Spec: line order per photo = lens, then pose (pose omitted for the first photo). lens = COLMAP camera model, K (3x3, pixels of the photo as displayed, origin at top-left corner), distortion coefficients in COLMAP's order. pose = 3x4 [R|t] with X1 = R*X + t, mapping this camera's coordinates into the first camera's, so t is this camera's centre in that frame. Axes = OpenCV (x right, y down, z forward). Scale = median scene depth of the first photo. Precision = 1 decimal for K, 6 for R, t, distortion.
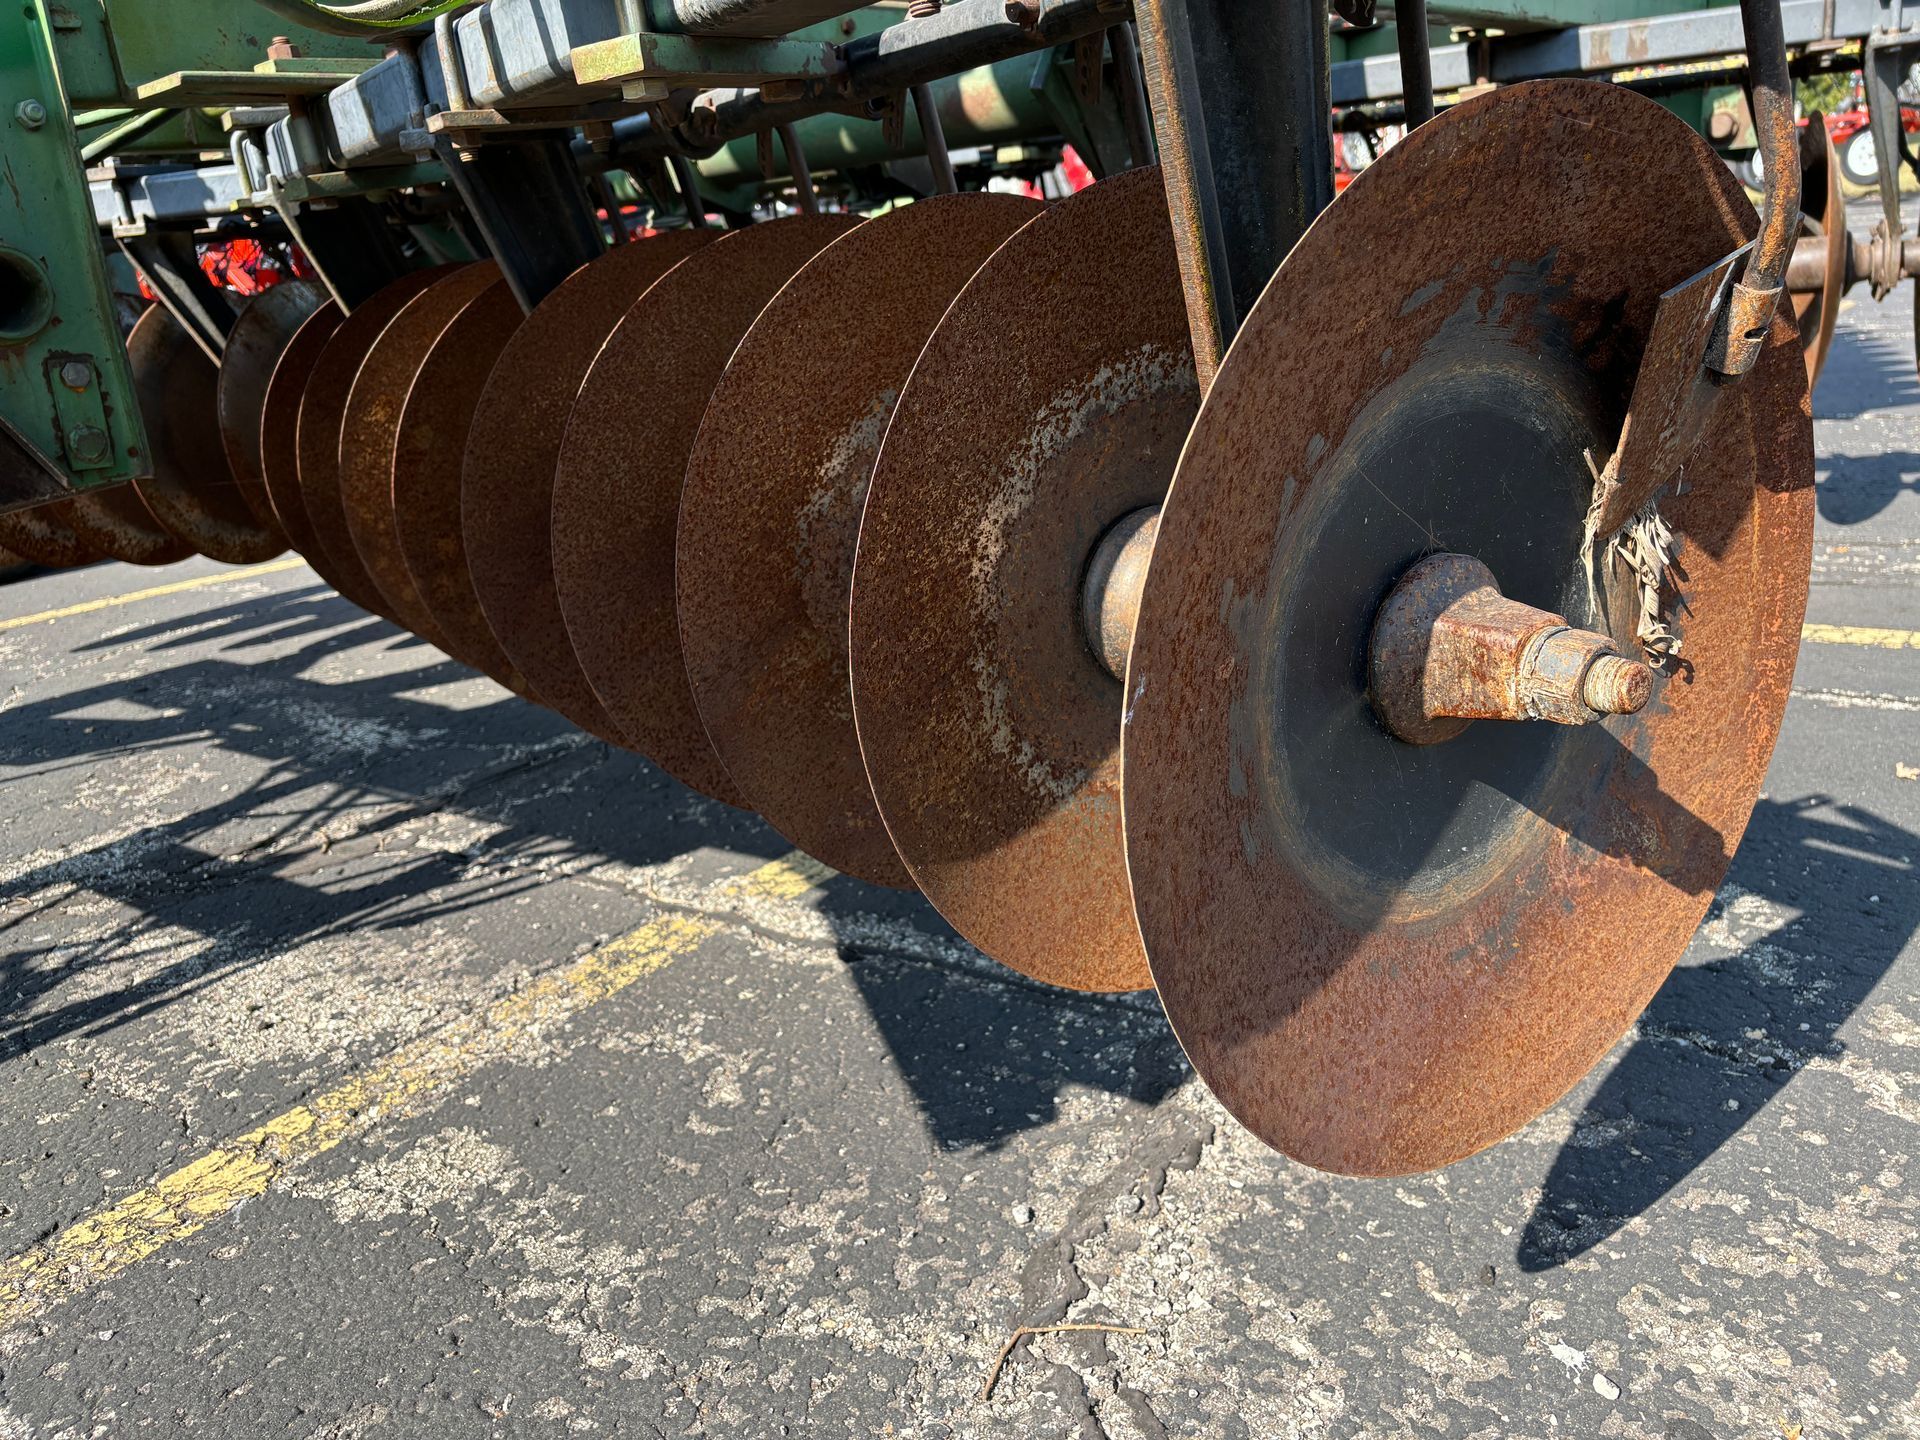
lens RADIAL K [[1459.9, 0, 967.6], [0, 1459.9, 724.4], [0, 0, 1]] dist [0.033841, -0.005951]
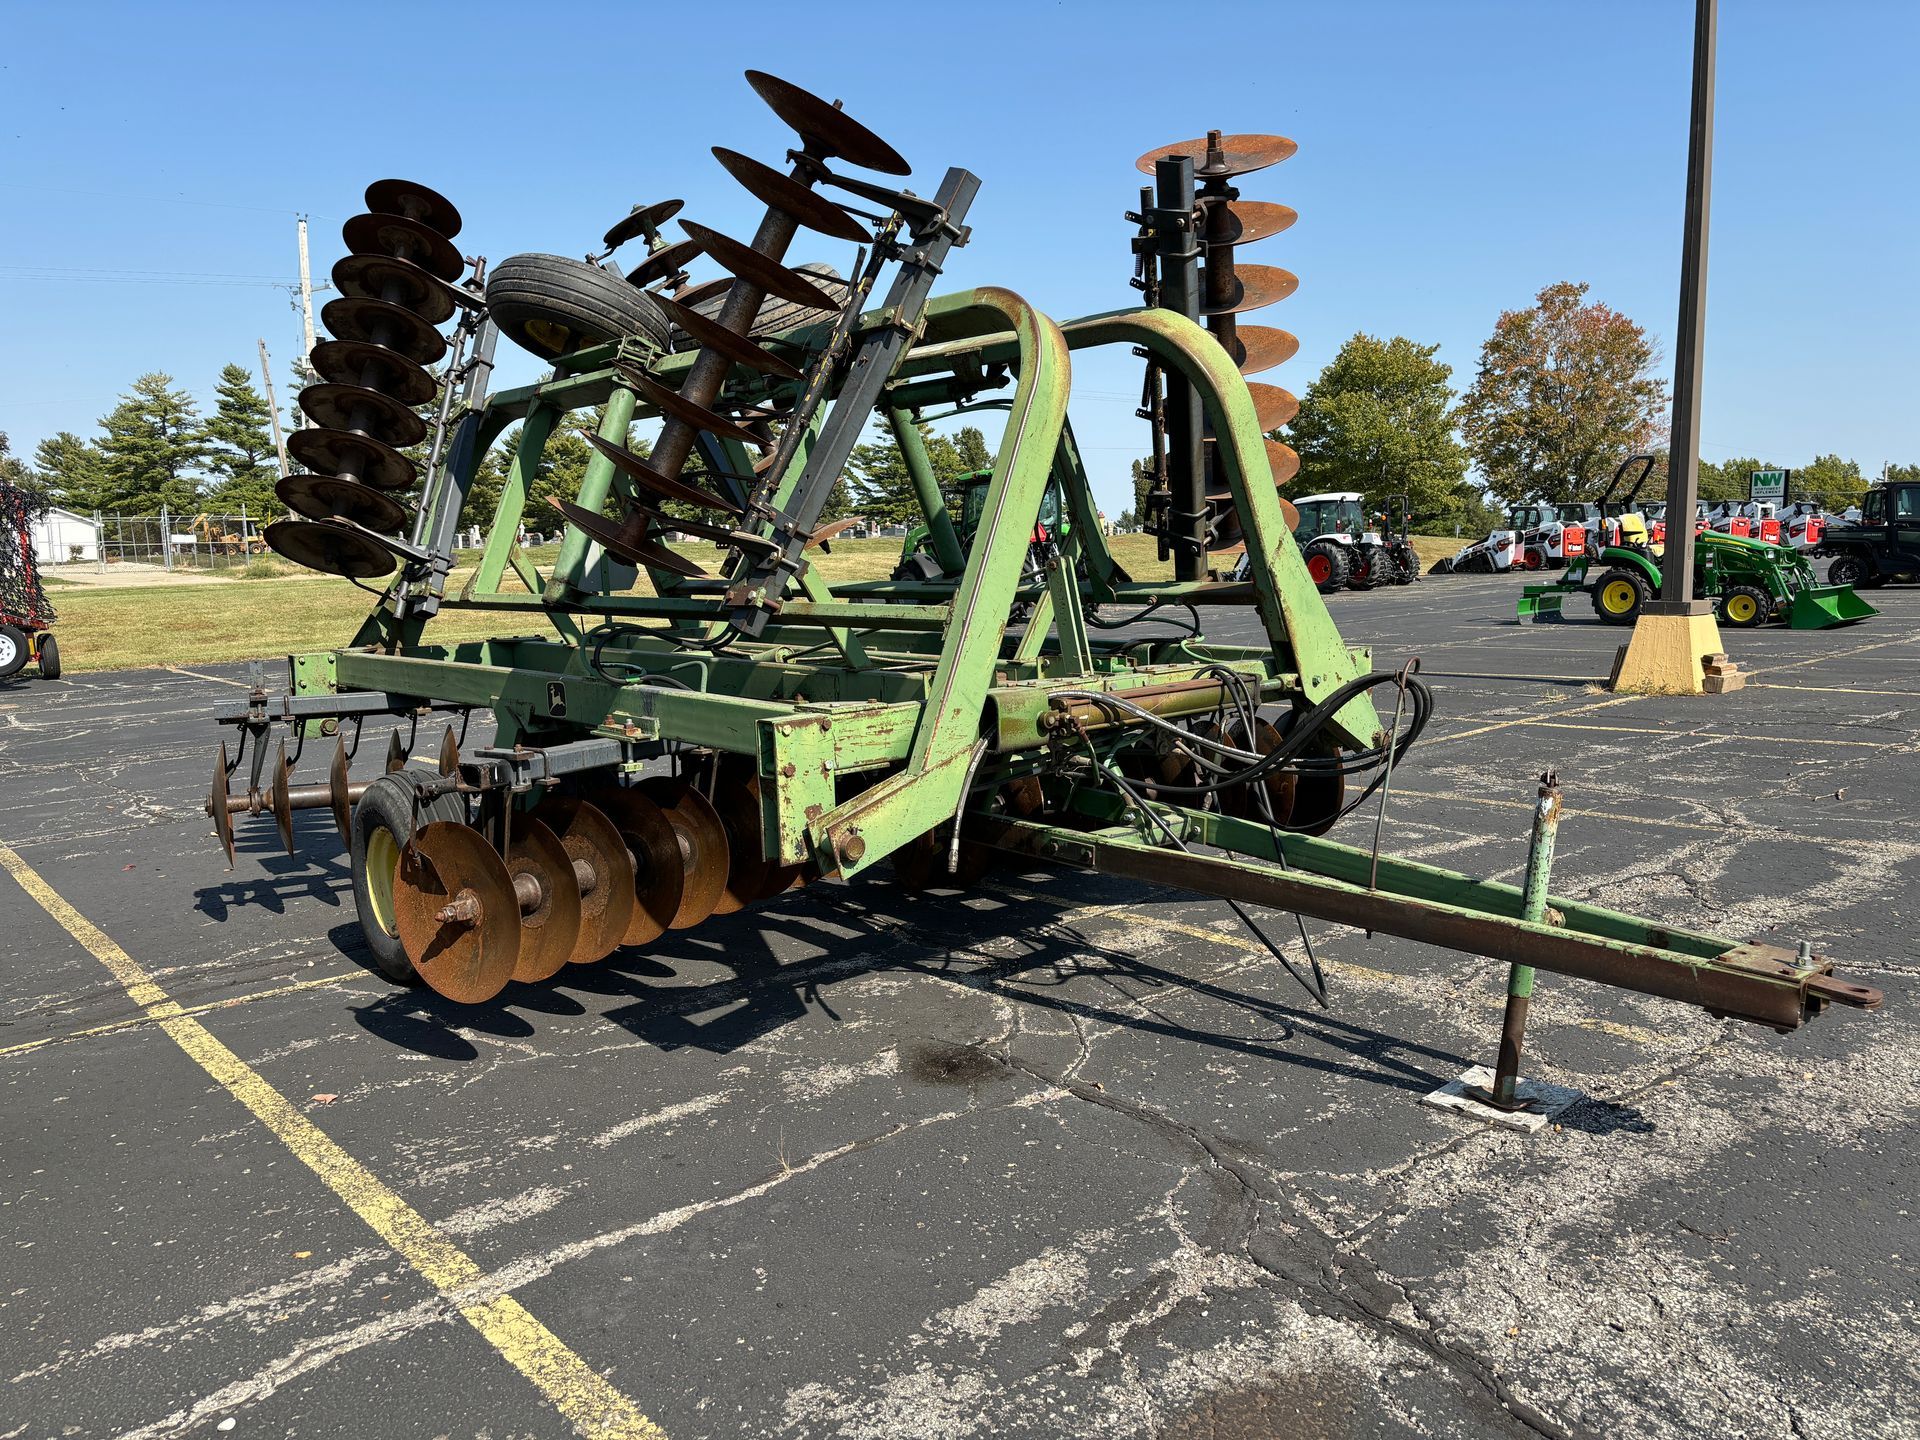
lens RADIAL K [[1450.5, 0, 960.0], [0, 1450.5, 720.0], [0, 0, 1]] dist [0.030891, -0.004524]
pose [[0.209997, -0.035136, 0.977070, -5.319604], [0.325429, 0.944882, -0.035965, -0.432424], [-0.921953, 0.325520, 0.209857, 0.640913]]
